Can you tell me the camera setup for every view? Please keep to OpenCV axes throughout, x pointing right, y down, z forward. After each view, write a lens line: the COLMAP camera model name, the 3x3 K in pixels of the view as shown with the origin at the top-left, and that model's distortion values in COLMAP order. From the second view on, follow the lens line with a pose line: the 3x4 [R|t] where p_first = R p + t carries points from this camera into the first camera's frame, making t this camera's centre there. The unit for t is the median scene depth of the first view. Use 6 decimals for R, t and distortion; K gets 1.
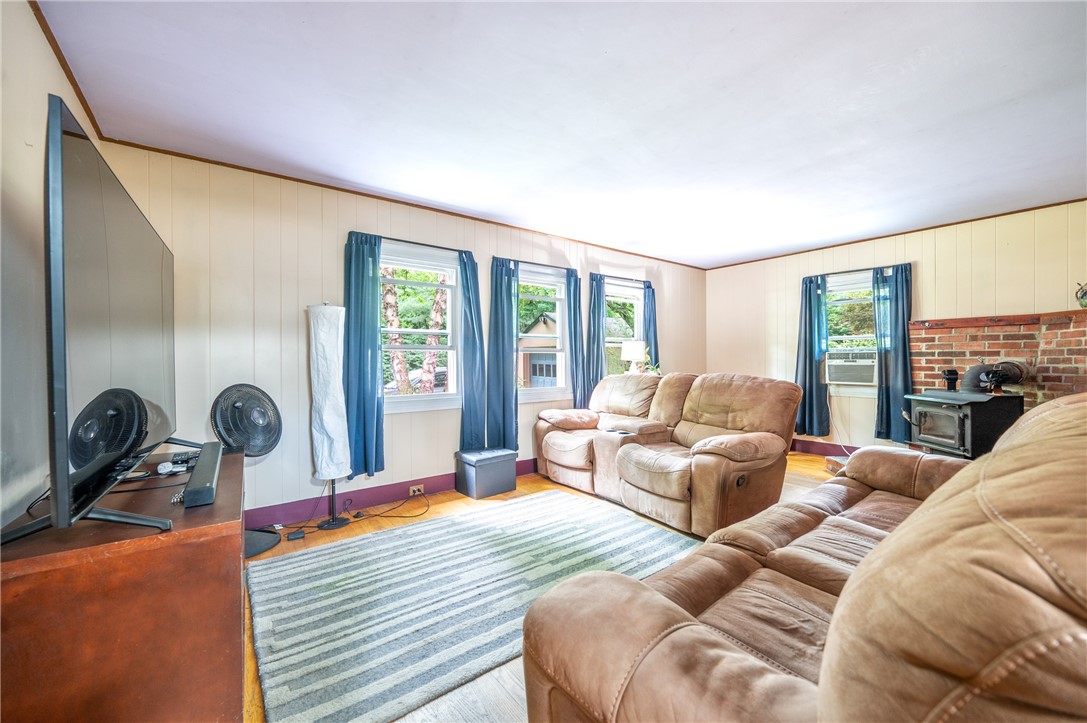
lens RADIAL K [[429.8, 0, 548.5], [0, 429.8, 360.5], [0, 0, 1]] dist [0.002543, 0.000175]
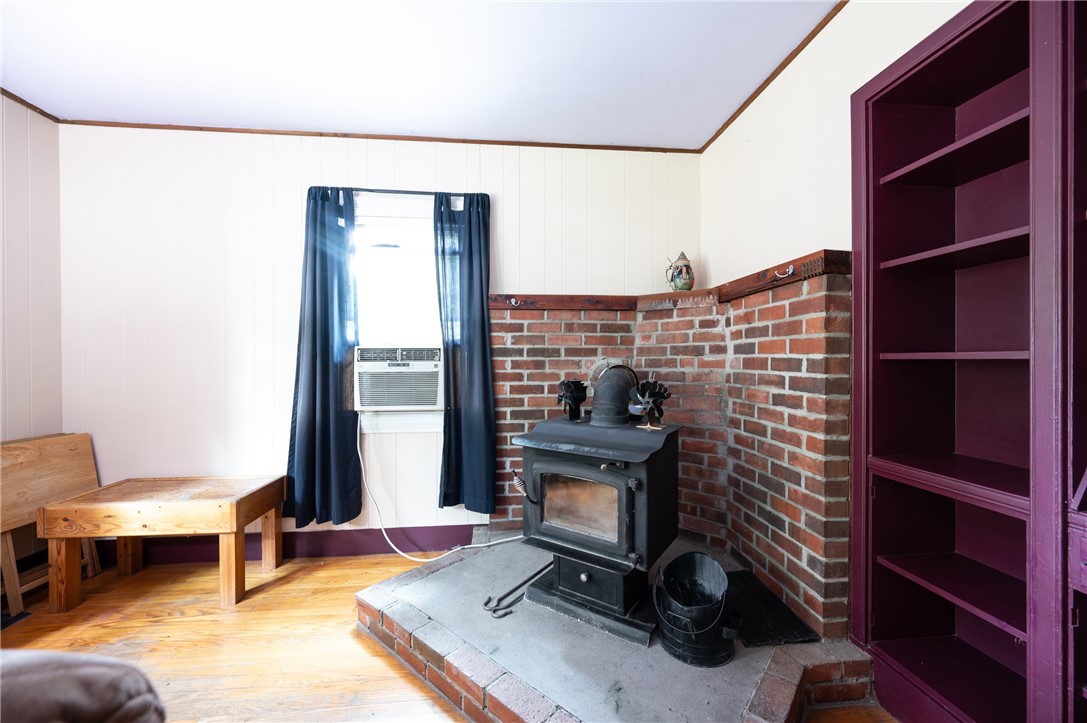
lens RADIAL K [[429.8, 0, 548.5], [0, 429.8, 360.5], [0, 0, 1]] dist [0.002543, 0.000175]
pose [[0.532800, -0.000244, 0.846241, 0.405476], [0.002468, 0.999996, -0.001265, -0.002586], [-0.846237, 0.002763, 0.532799, 0.643172]]
